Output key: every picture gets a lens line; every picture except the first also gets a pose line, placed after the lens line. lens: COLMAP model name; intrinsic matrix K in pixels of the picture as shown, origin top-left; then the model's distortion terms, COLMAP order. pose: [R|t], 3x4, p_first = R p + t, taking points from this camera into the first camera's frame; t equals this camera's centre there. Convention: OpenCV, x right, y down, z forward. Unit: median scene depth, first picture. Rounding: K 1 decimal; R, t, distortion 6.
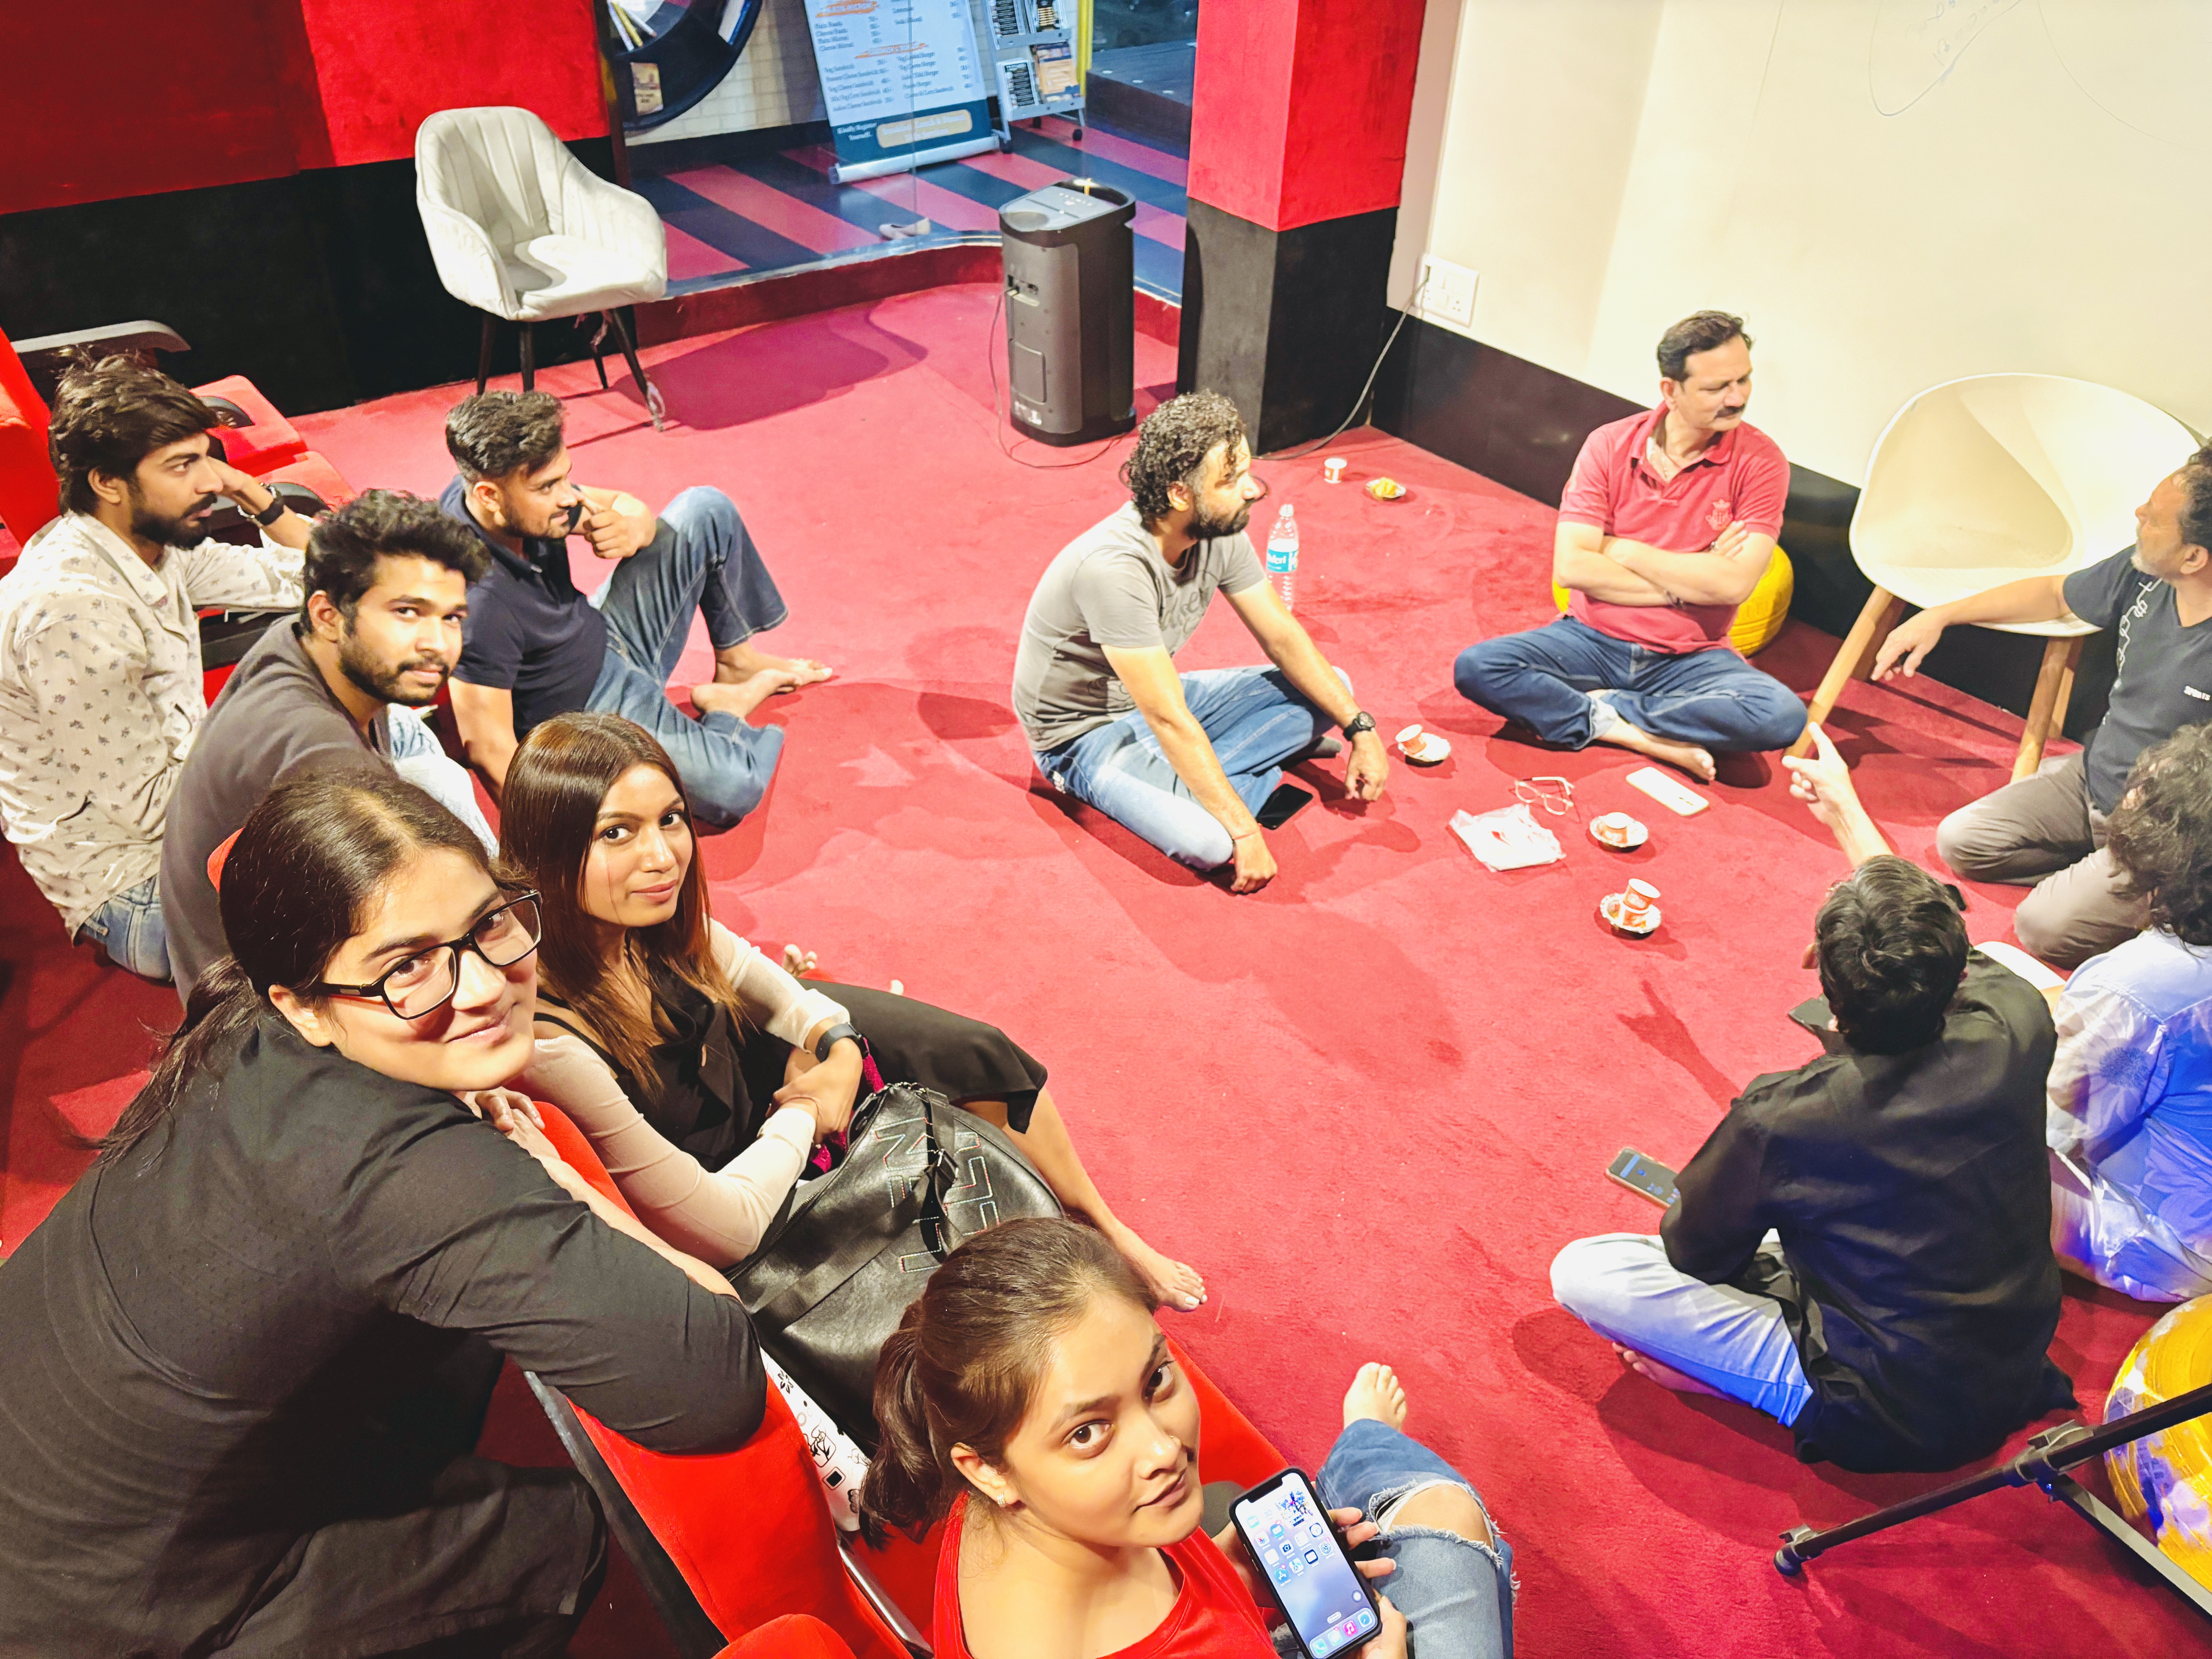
lens RADIAL K [[1693.1, 0, 1106.0], [0, 1693.1, 829.5], [0, 0, 1]] dist [0.100486, -0.102204]
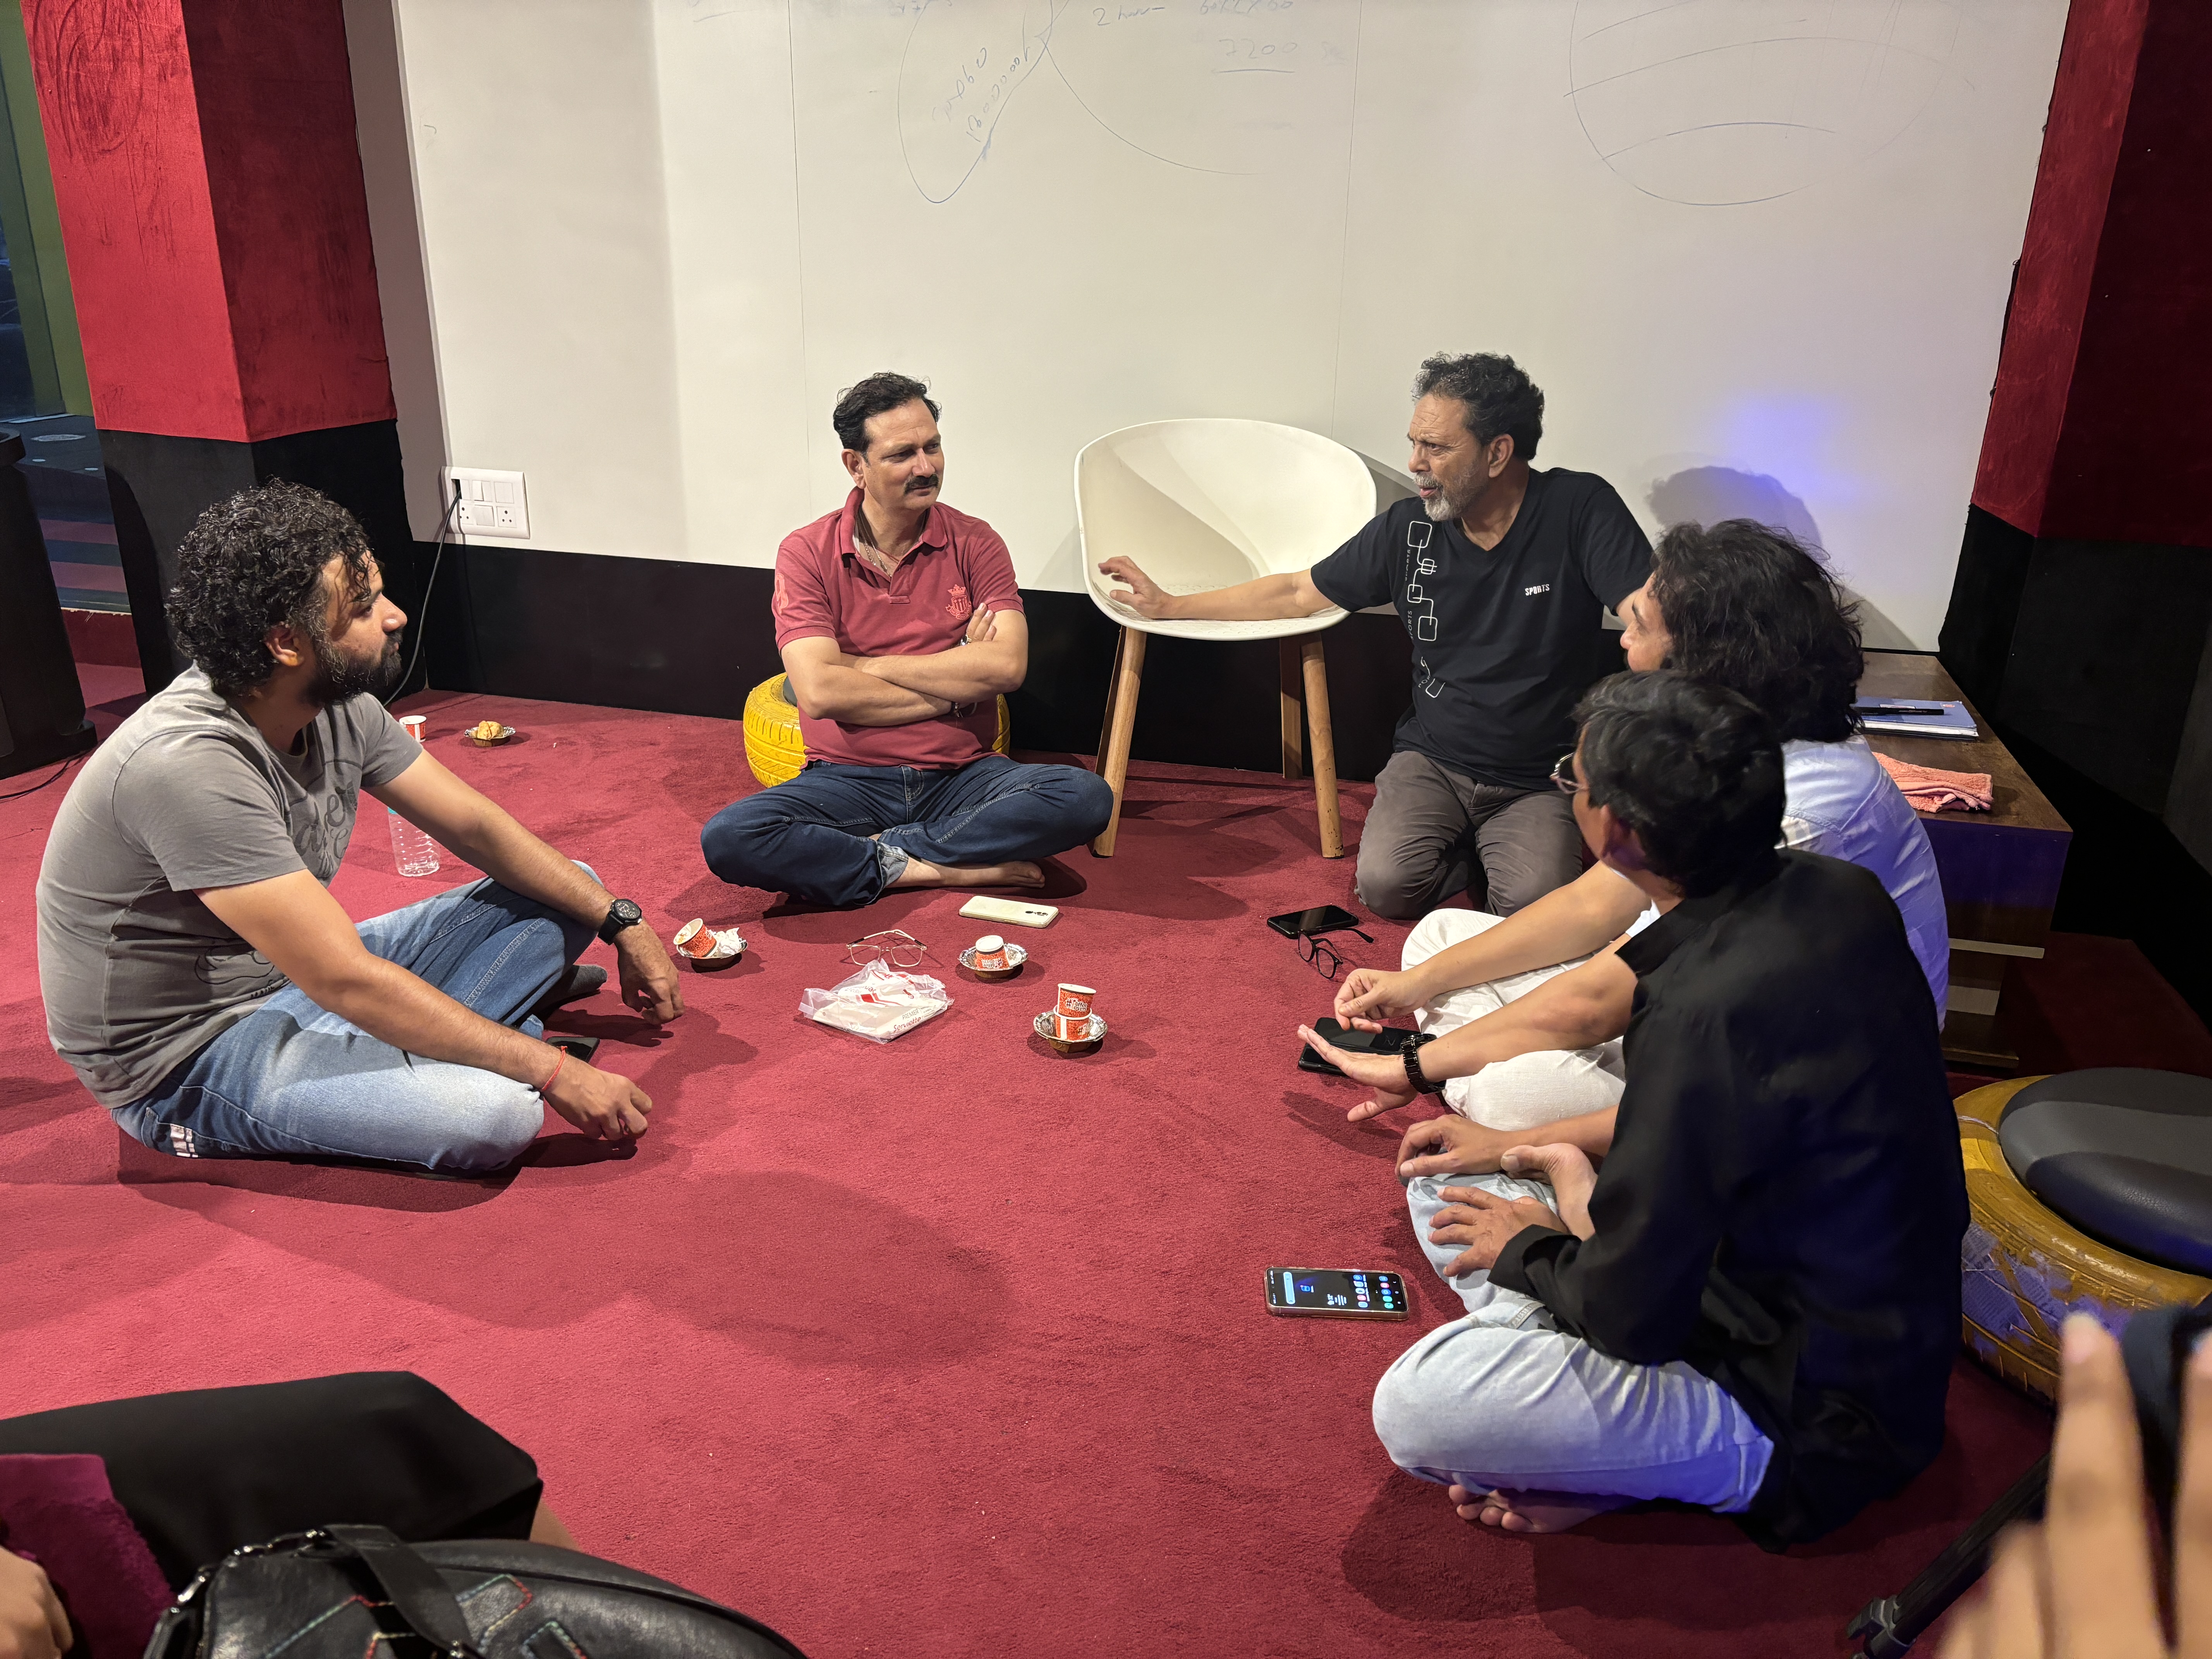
lens RADIAL K [[1693.1, 0, 1106.0], [0, 1693.1, 829.5], [0, 0, 1]] dist [0.100486, -0.102204]
pose [[0.806214, -0.230071, 0.545056, -0.071397], [0.349036, 0.928842, -0.124204, 0.060126], [-0.477695, 0.290379, 0.829148, 0.288541]]
